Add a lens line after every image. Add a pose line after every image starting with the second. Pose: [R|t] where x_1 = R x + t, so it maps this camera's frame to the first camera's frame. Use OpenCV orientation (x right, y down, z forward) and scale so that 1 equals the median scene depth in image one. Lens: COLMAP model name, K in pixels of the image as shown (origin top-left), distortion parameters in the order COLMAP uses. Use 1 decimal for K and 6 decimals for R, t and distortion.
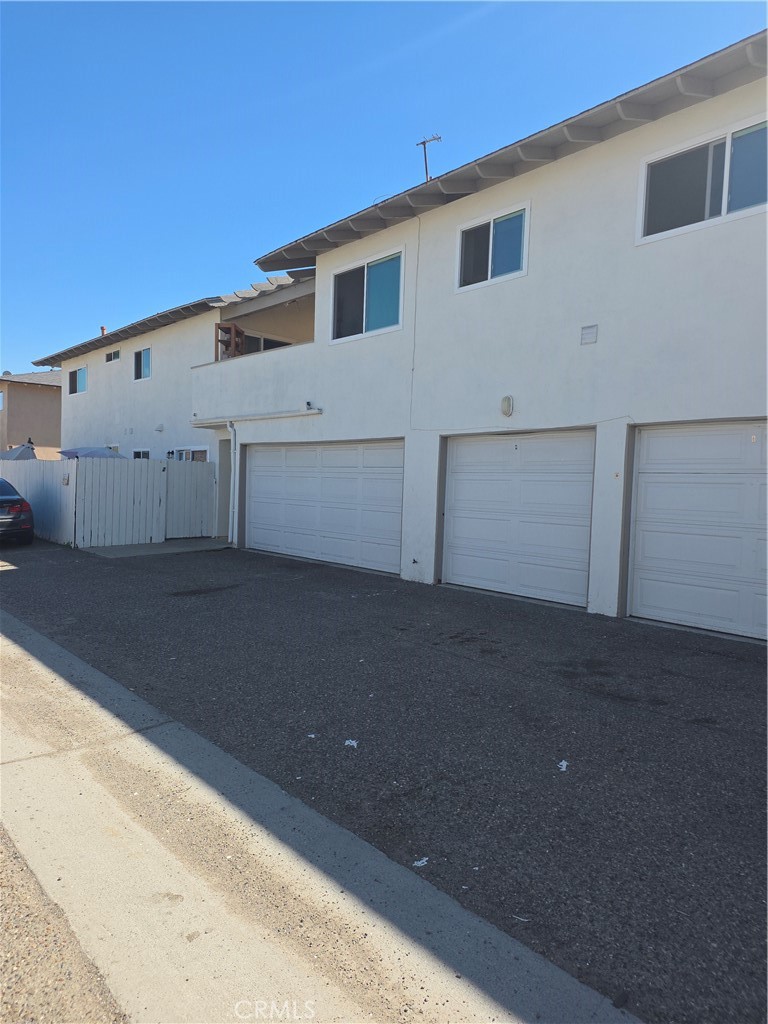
lens RADIAL K [[679.6, 0, 379.7], [0, 679.6, 506.8], [0, 0, 1]] dist [0.076091, -0.053405]
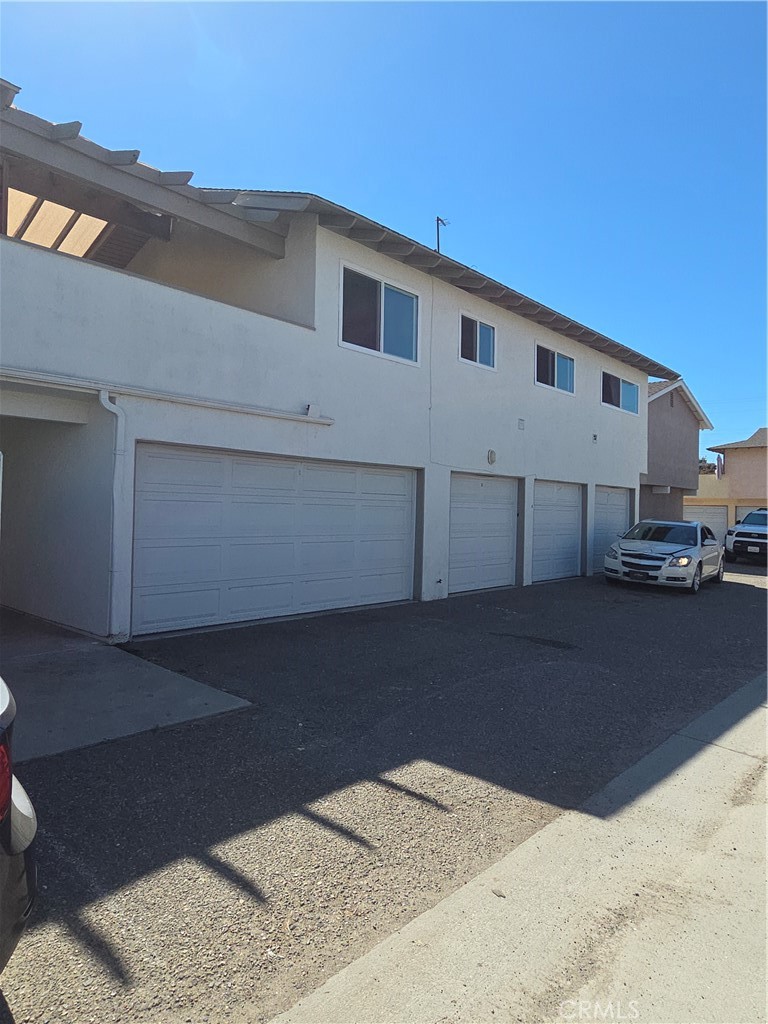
lens RADIAL K [[654.4, 0, 378.6], [0, 654.4, 498.1], [0, 0, 1]] dist [0.007411, 0.000304]
pose [[-0.122598, -0.028061, 0.992060, -1.005274], [-0.001218, 0.999604, 0.028124, -0.084683], [-0.992456, 0.002239, -0.122583, 1.206308]]
